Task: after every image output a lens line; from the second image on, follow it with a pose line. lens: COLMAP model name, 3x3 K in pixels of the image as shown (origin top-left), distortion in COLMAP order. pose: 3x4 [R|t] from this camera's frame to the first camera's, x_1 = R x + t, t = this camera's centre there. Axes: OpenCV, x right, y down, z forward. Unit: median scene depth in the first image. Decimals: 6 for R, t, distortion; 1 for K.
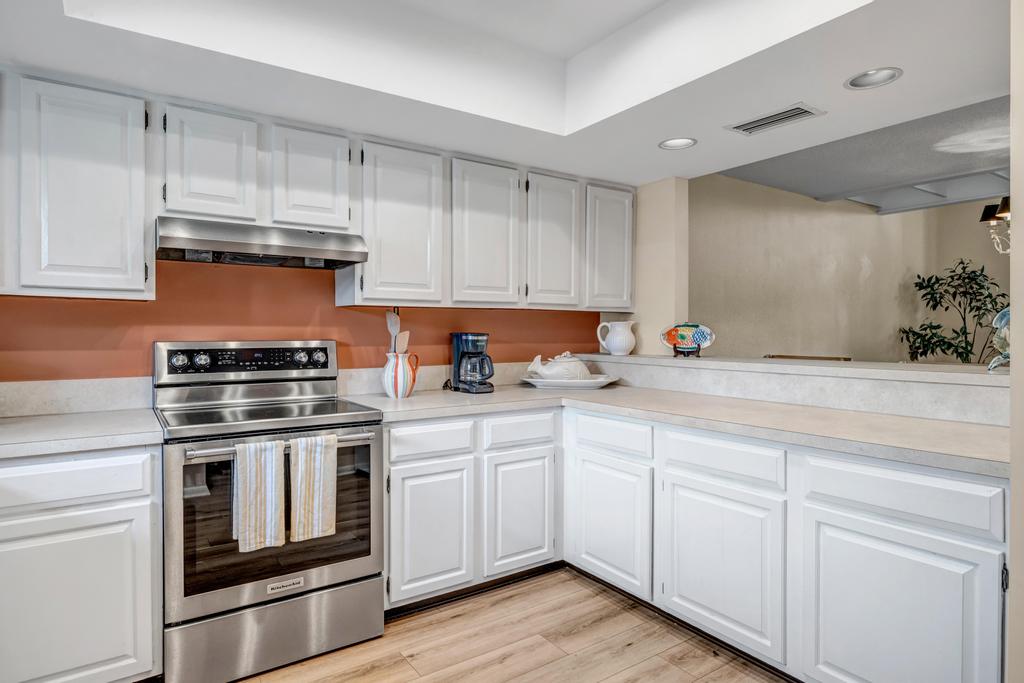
lens RADIAL K [[590.7, 0, 514.6], [0, 590.7, 335.1], [0, 0, 1]] dist [0.001322, 0.000565]
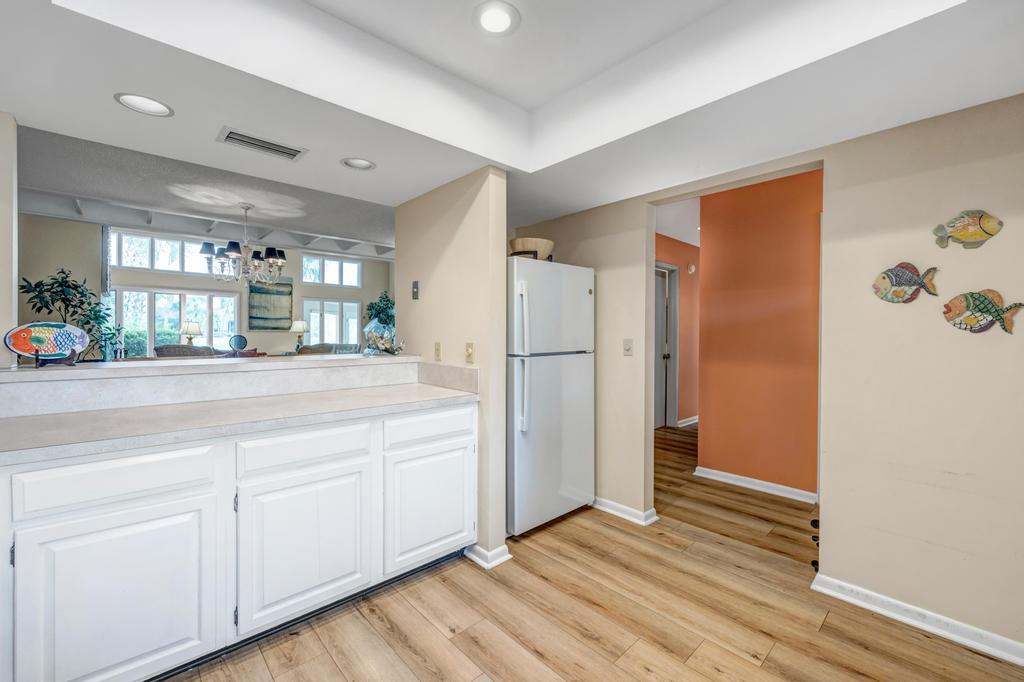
lens RADIAL K [[423.5, 0, 509.9], [0, 423.5, 337.6], [0, 0, 1]] dist [0.006926, 0.000147]
pose [[-0.146215, -0.008290, 0.989218, -0.405804], [0.003407, 0.999955, 0.008884, -0.003861], [-0.989247, 0.004669, -0.146180, 0.614428]]
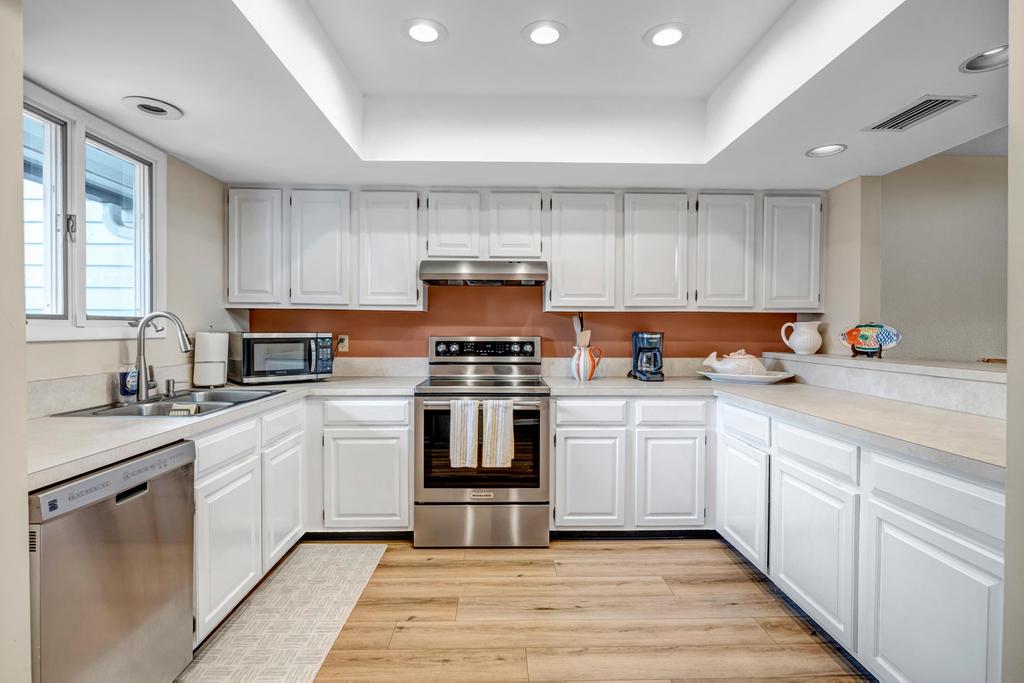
lens RADIAL K [[527.2, 0, 511.0], [0, 527.2, 335.8], [0, 0, 1]] dist [-0.001022, 0.000178]
pose [[0.833530, 0.009612, -0.552391, 0.343349], [-0.007949, 0.999954, 0.005406, 0.000608], [0.552417, -0.000115, 0.833568, -0.080639]]
